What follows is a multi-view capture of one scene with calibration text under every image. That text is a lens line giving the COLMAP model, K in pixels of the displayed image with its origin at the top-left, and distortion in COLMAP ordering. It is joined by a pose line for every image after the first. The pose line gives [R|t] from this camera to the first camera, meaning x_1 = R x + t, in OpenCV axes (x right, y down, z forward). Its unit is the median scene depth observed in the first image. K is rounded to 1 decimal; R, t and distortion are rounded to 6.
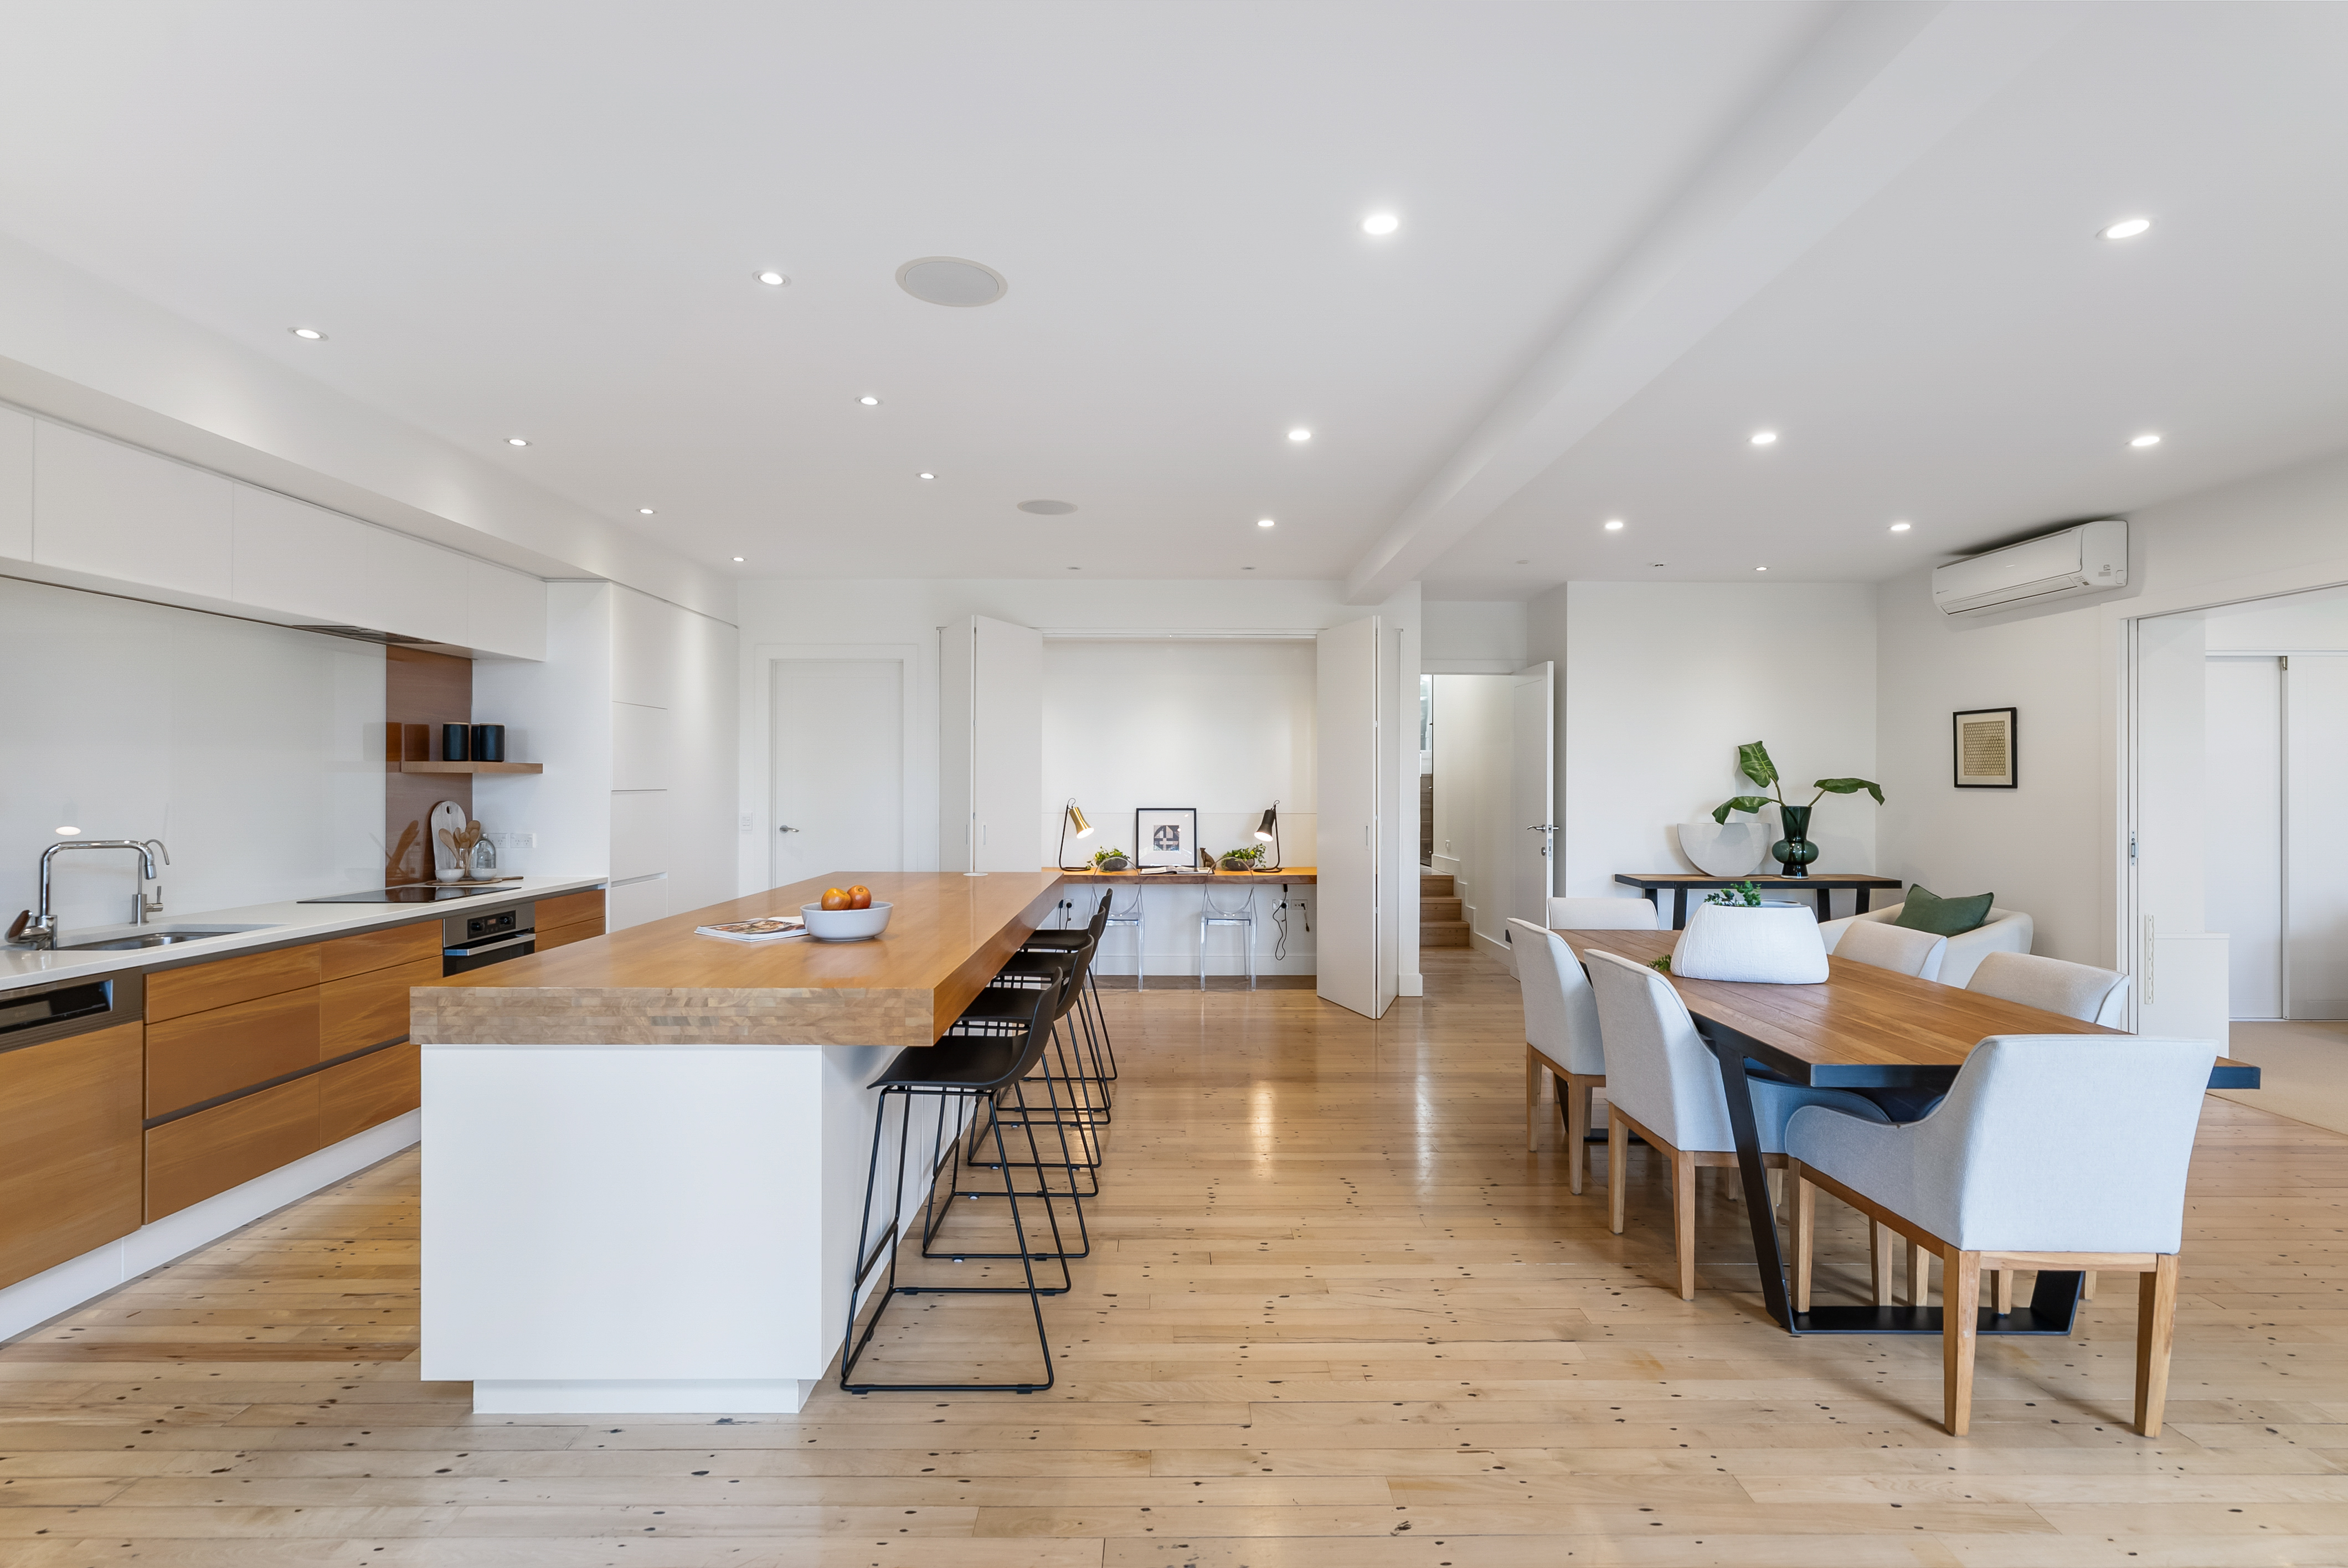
lens RADIAL K [[1071.1, 0, 1176.8], [0, 1071.1, 788.5], [0, 0, 1]] dist [0.002769, -0.000029]
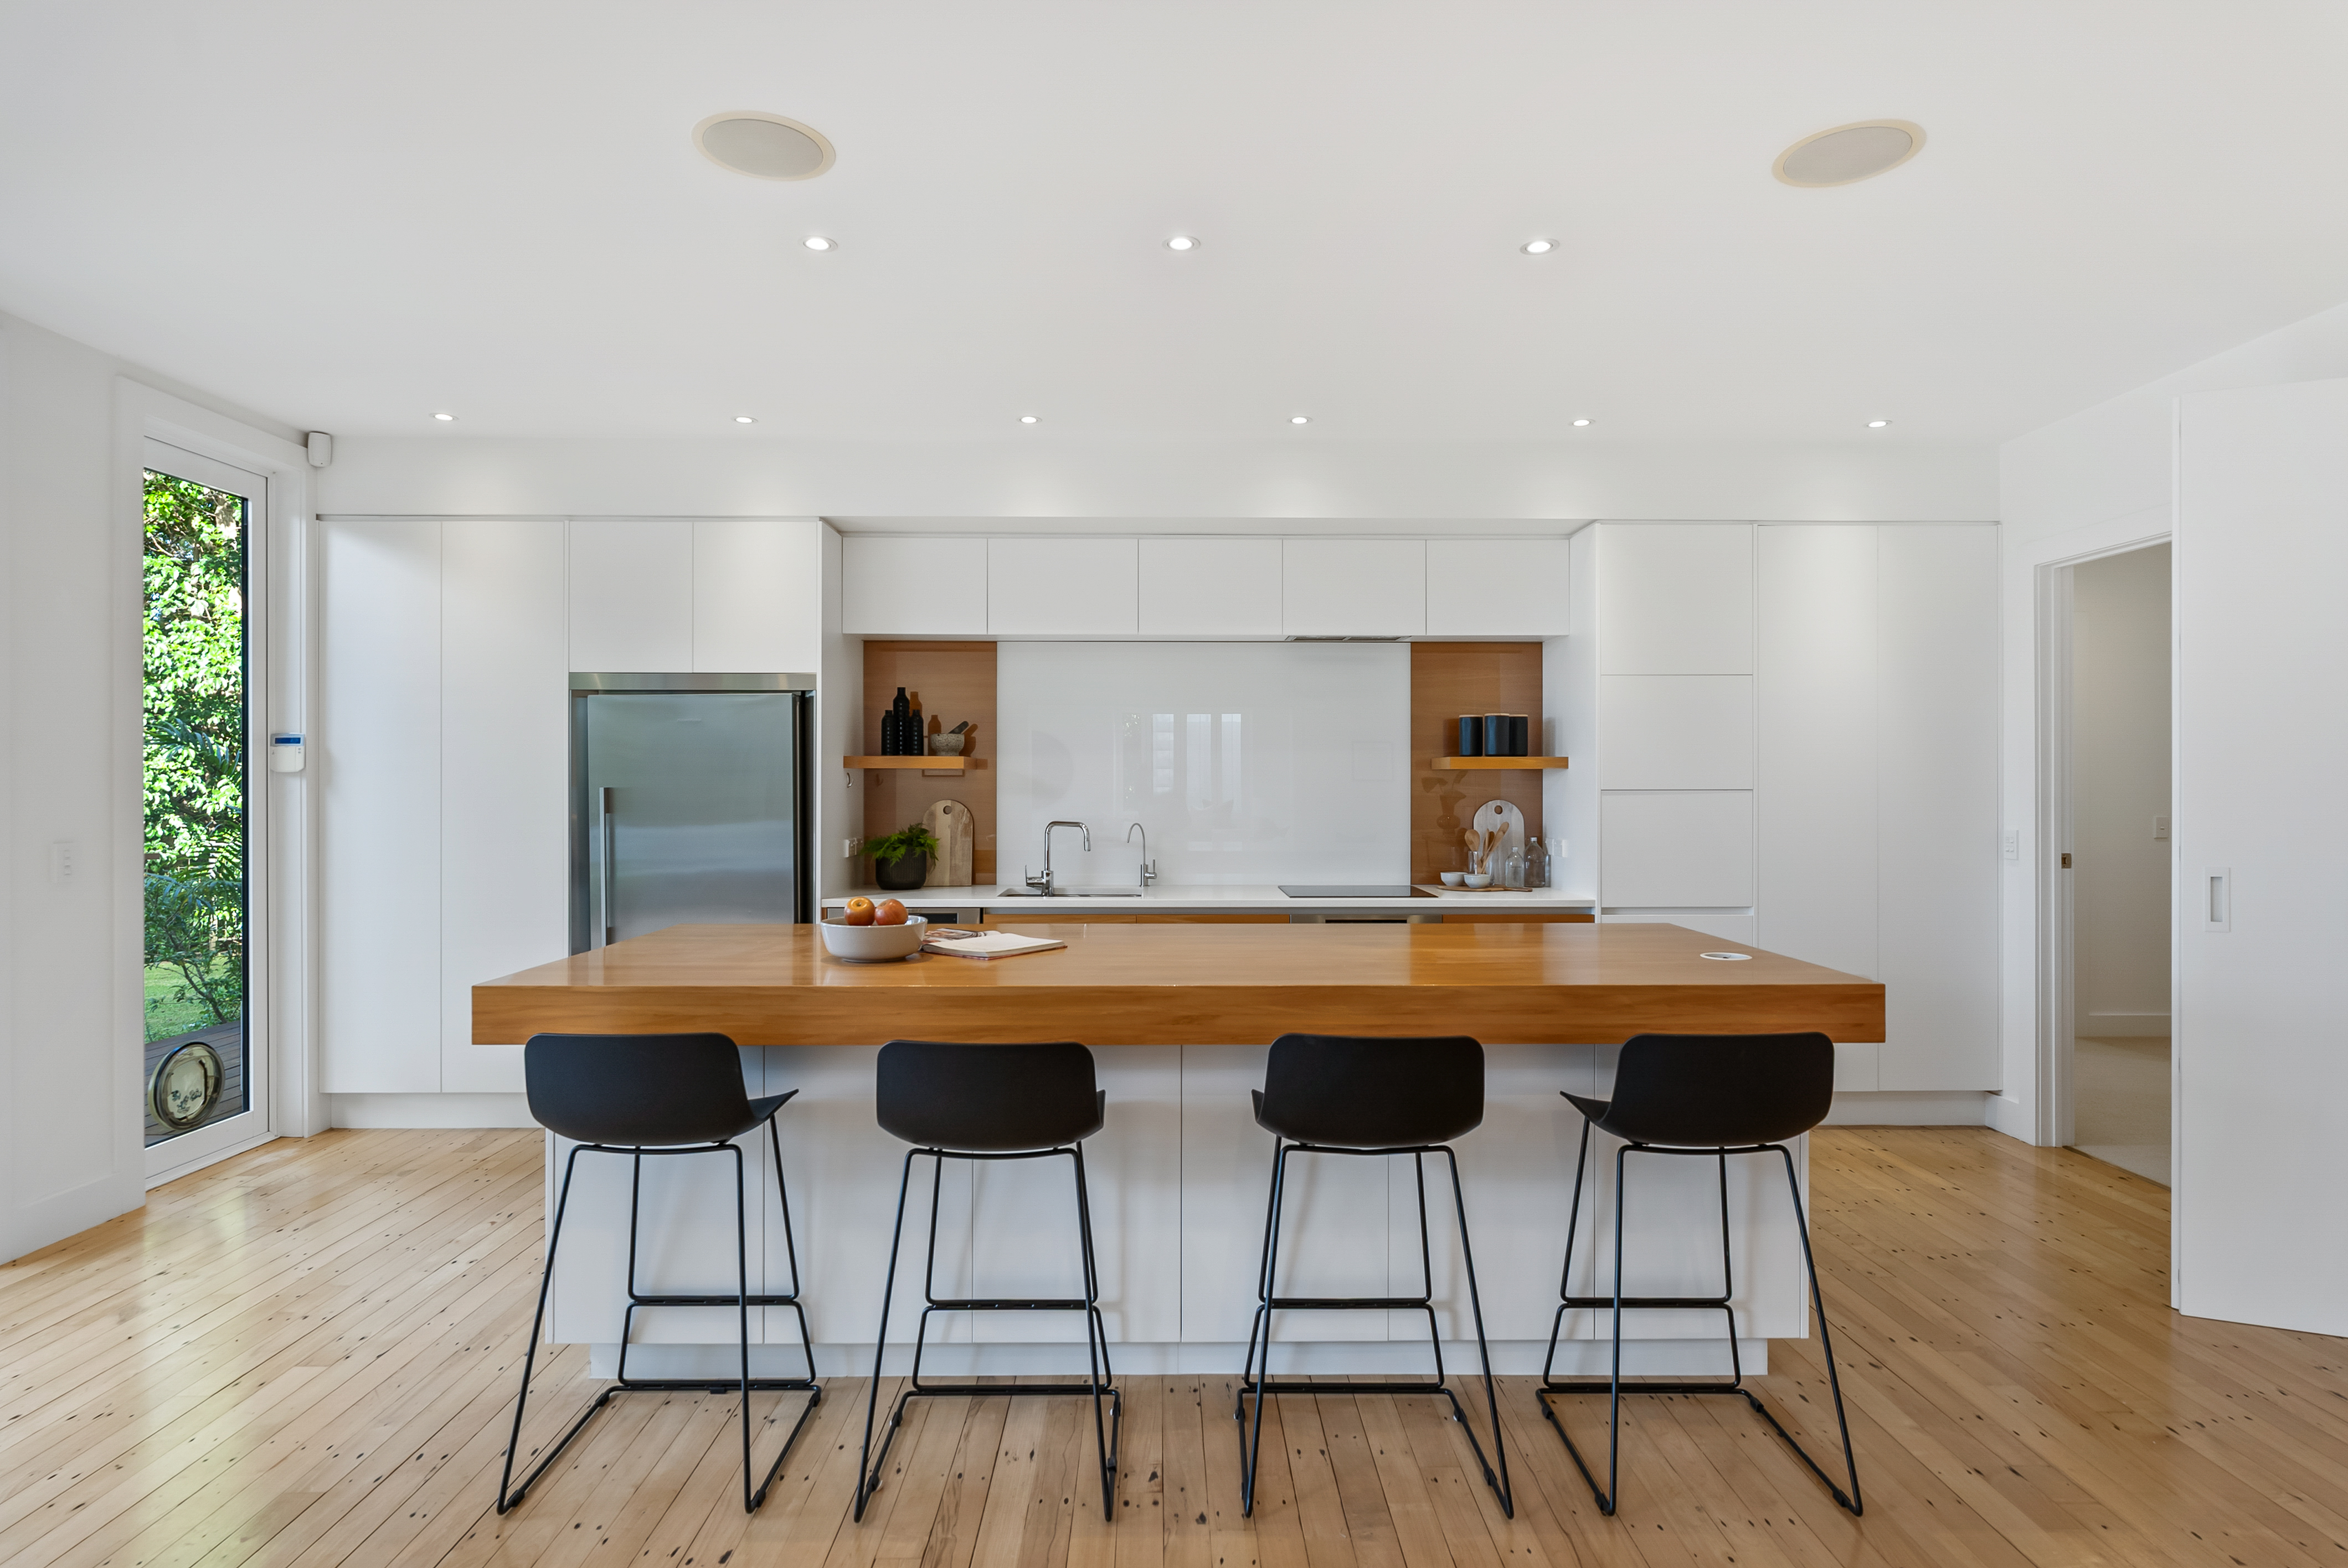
lens RADIAL K [[1204.6, 0, 1173.7], [0, 1204.6, 784.1], [0, 0, 1]] dist [0.001022, 0.000279]
pose [[0.004634, -0.002102, -0.999987, 0.407902], [0.003700, 0.999991, -0.002084, -0.001029], [0.999982, -0.003690, 0.004642, 0.757255]]
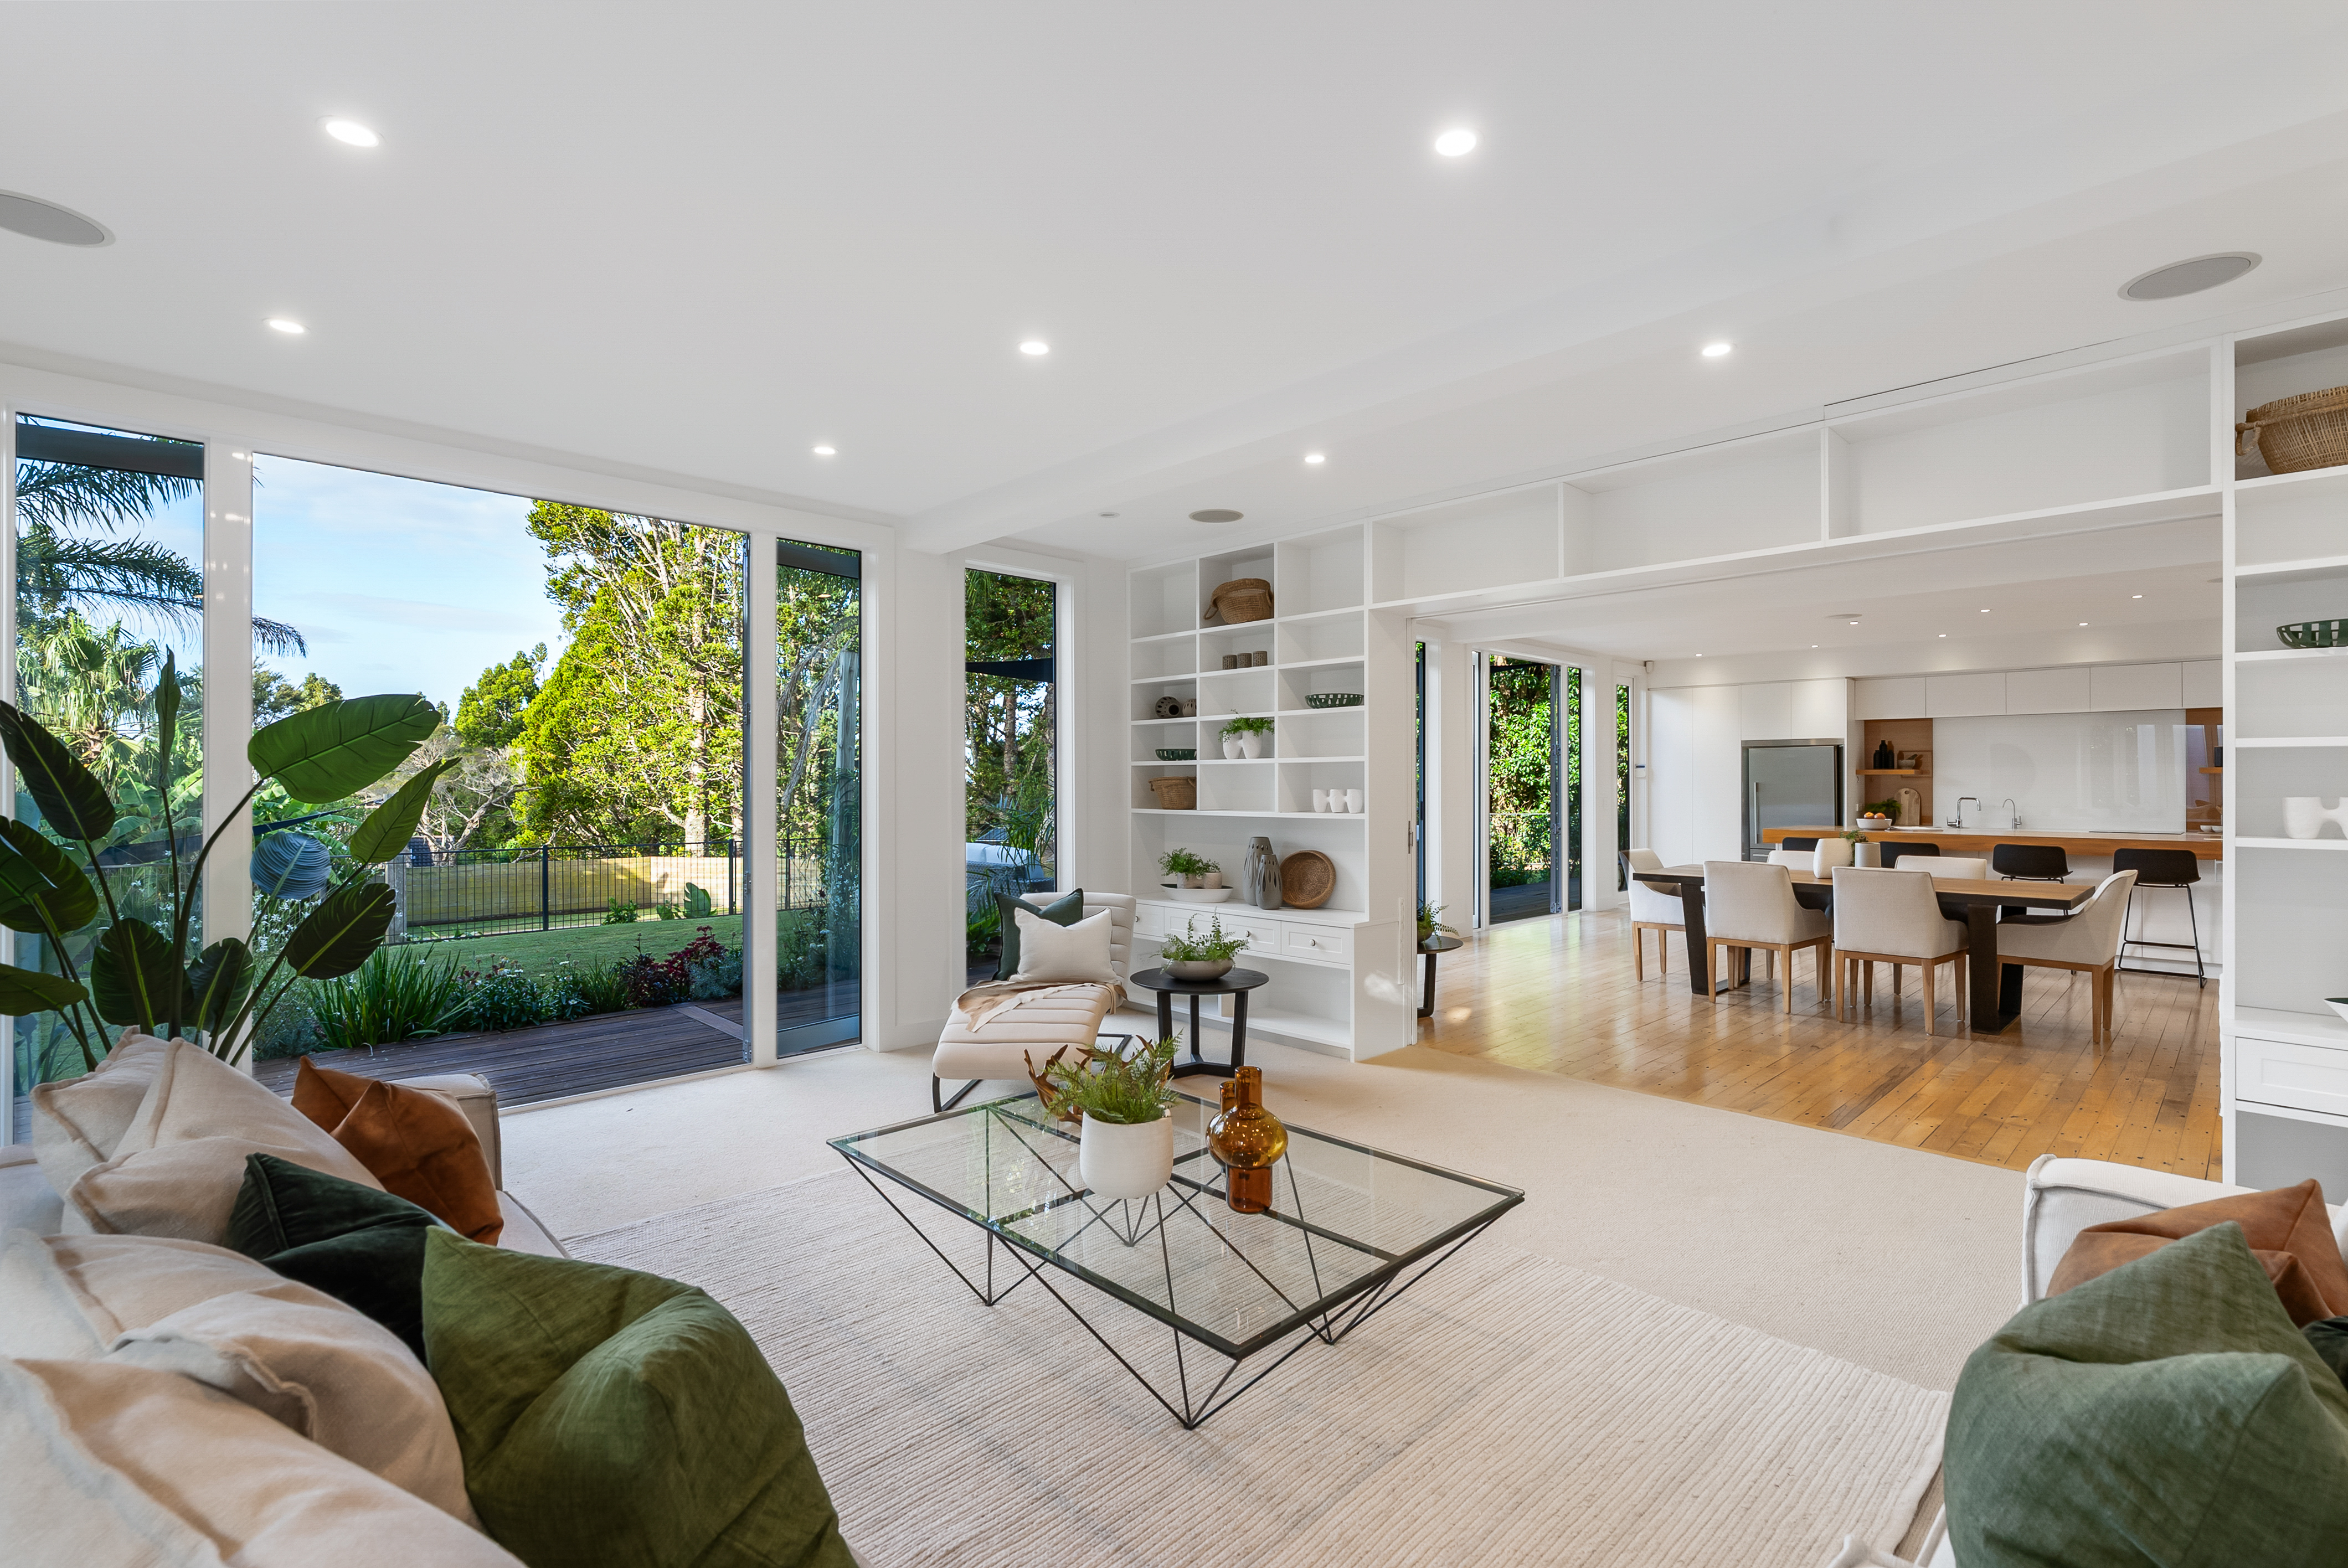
lens RADIAL K [[1071.1, 0, 1165.8], [0, 1071.1, 781.3], [0, 0, 1]] dist [0.002769, -0.000029]
pose [[-0.720155, -0.003648, -0.693803, 2.035741], [0.000493, 0.999983, -0.005769, 0.008944], [0.693813, -0.004497, -0.720141, 1.107789]]
